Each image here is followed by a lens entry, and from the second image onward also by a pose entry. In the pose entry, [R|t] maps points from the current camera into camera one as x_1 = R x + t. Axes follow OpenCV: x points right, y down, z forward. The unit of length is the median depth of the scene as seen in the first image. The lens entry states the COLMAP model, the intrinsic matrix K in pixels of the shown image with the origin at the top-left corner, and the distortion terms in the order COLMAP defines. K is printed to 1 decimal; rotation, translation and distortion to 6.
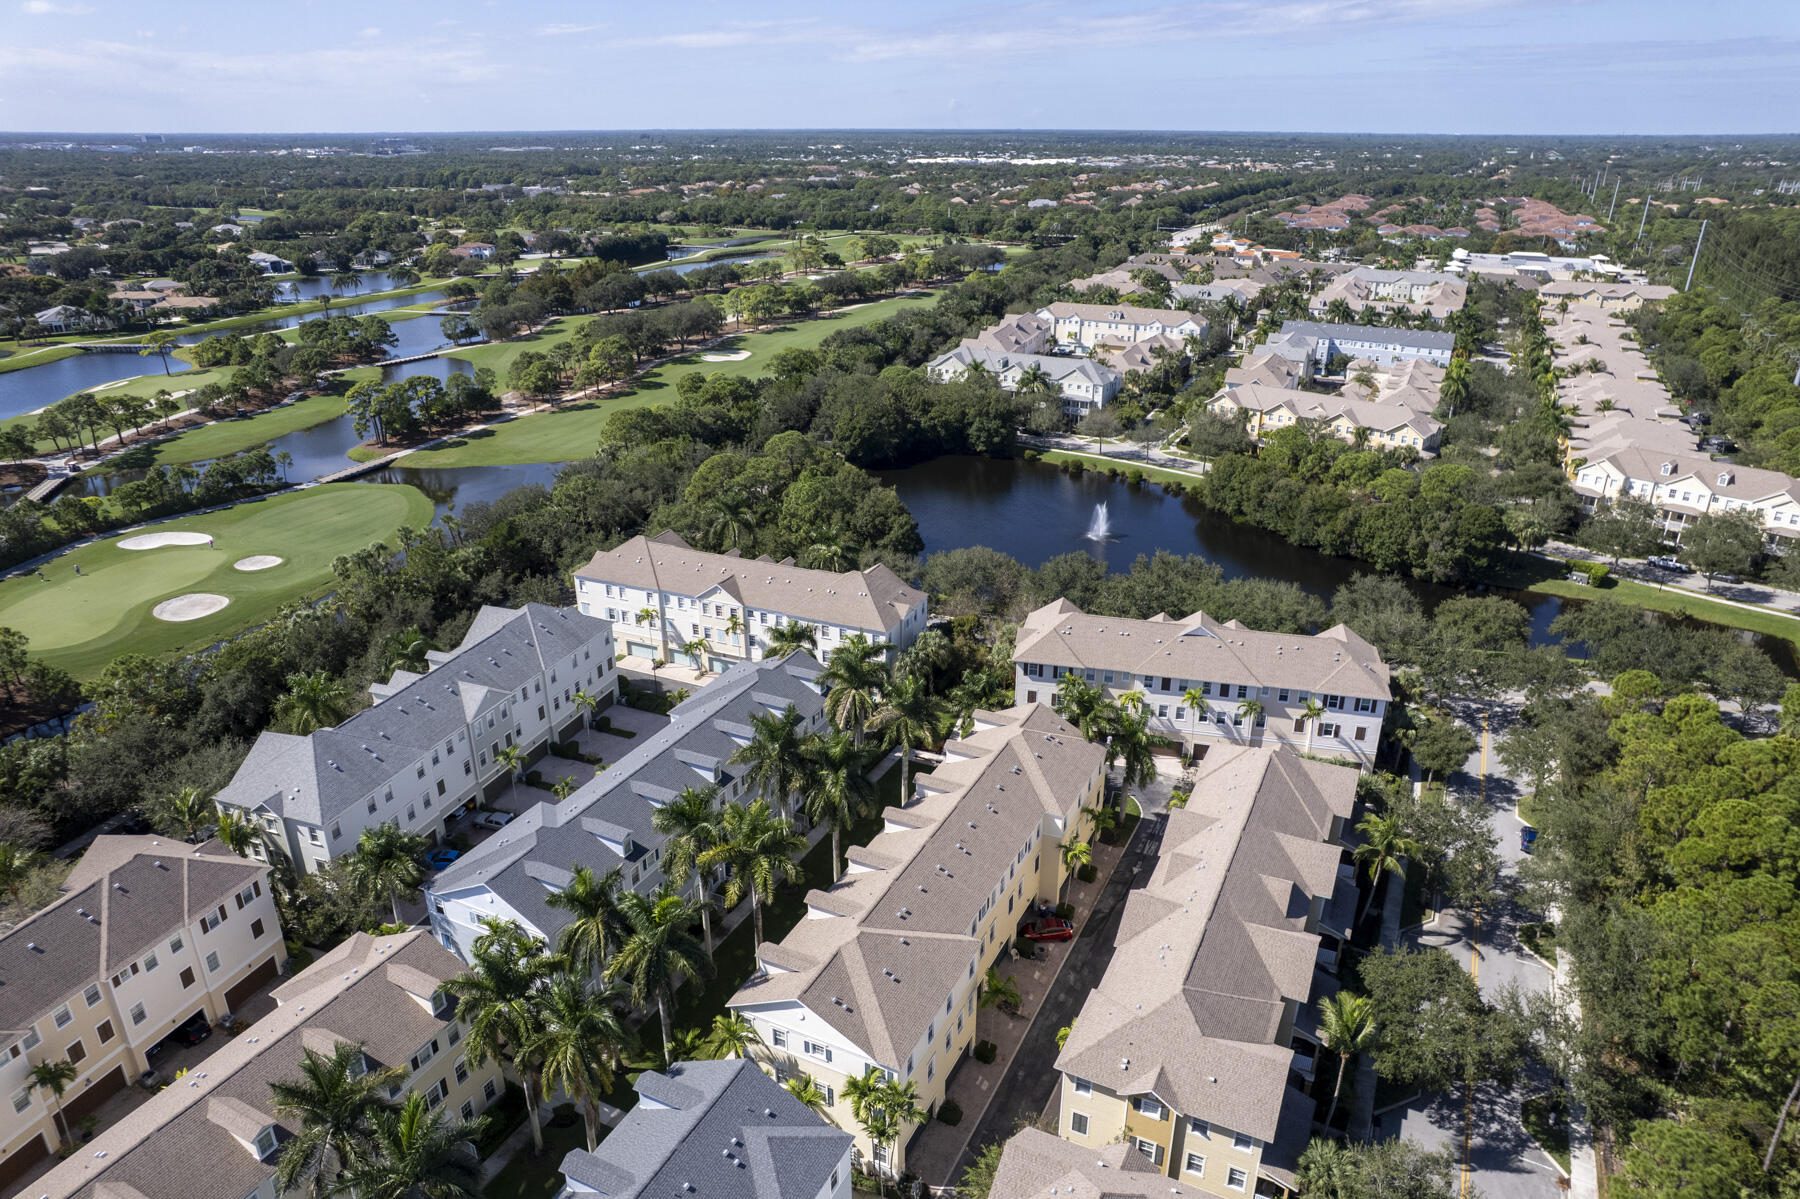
lens RADIAL K [[1154.3, 0, 903.5], [0, 1154.3, 606.3], [0, 0, 1]] dist [-0.076809, 0.073070]
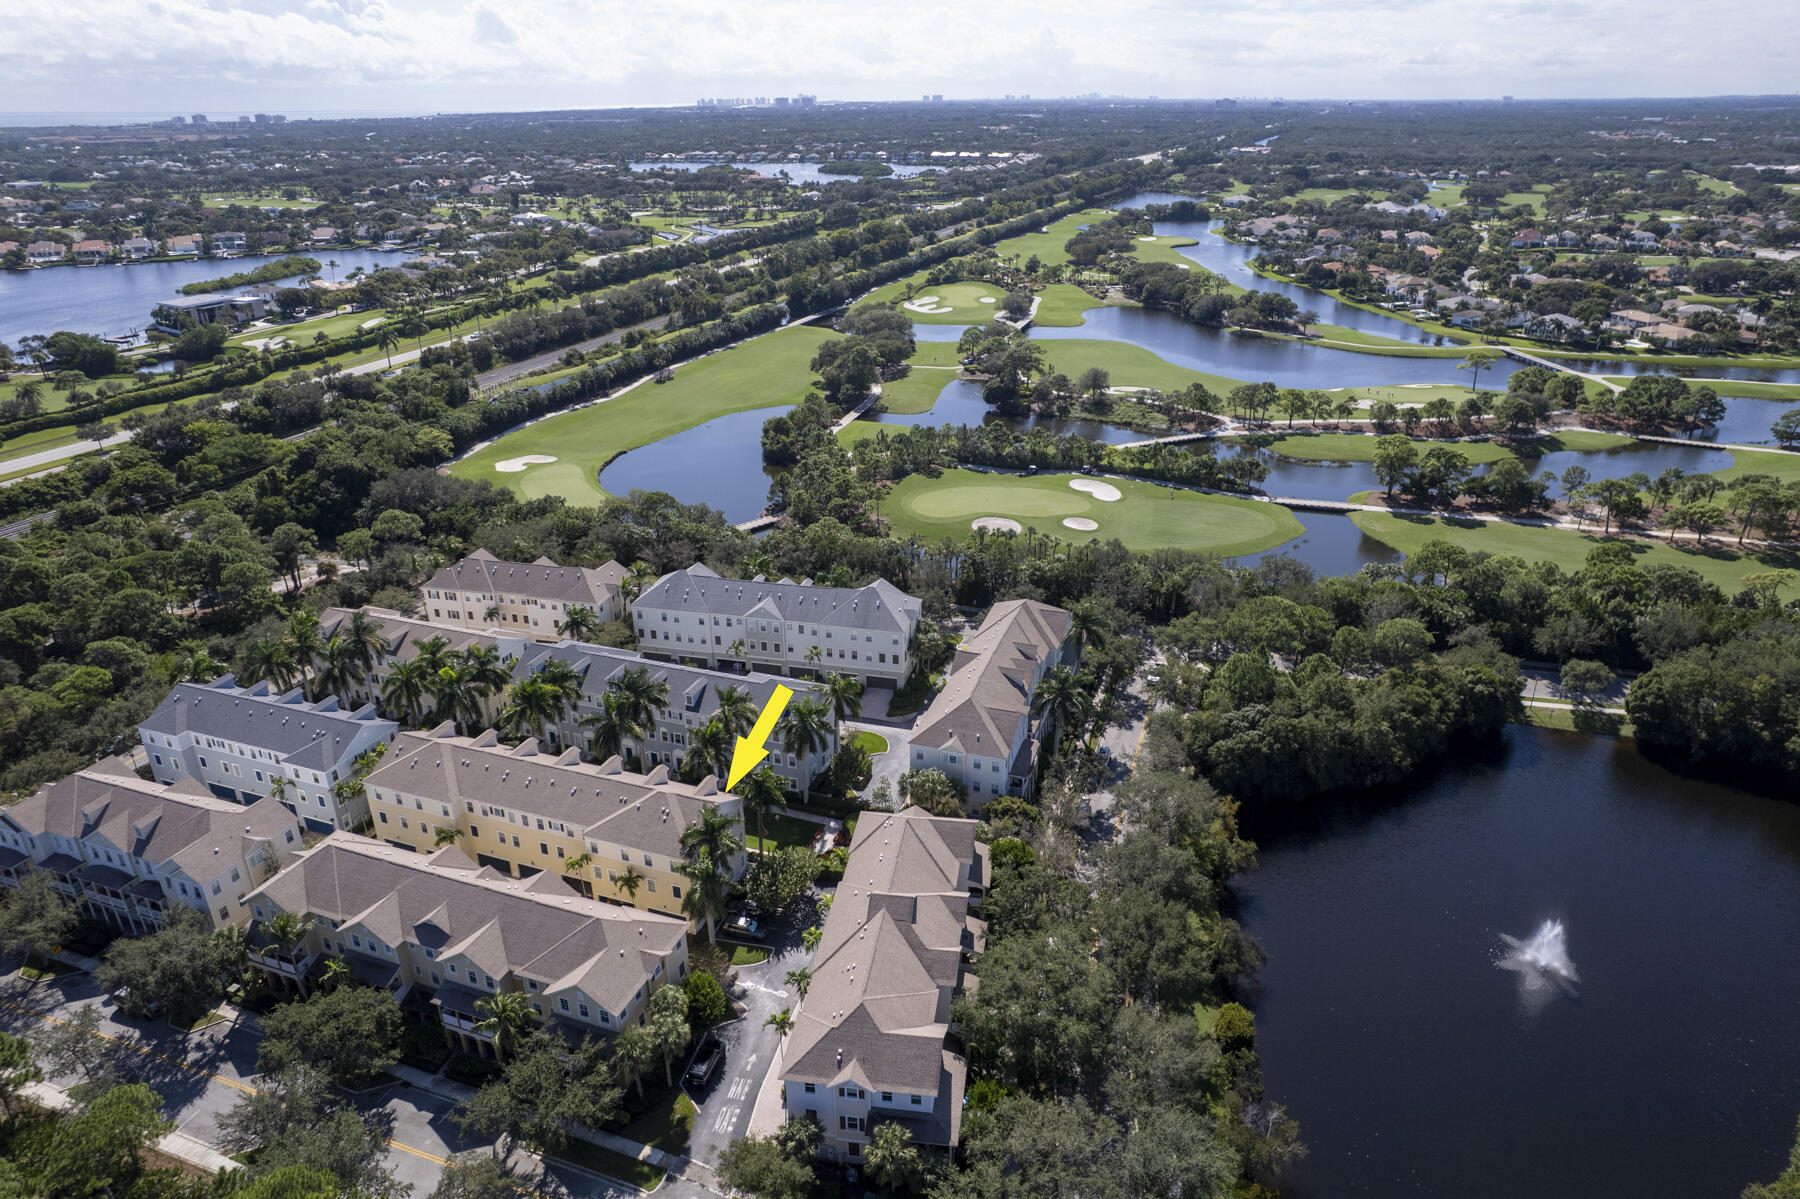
lens RADIAL K [[1154.3, 0, 903.5], [0, 1154.3, 606.3], [0, 0, 1]] dist [-0.076809, 0.073070]
pose [[0.102842, 0.408036, -0.907155, 0.645827], [-0.381138, 0.858551, 0.342965, -0.323174], [0.918780, 0.310480, 0.243813, 0.482258]]
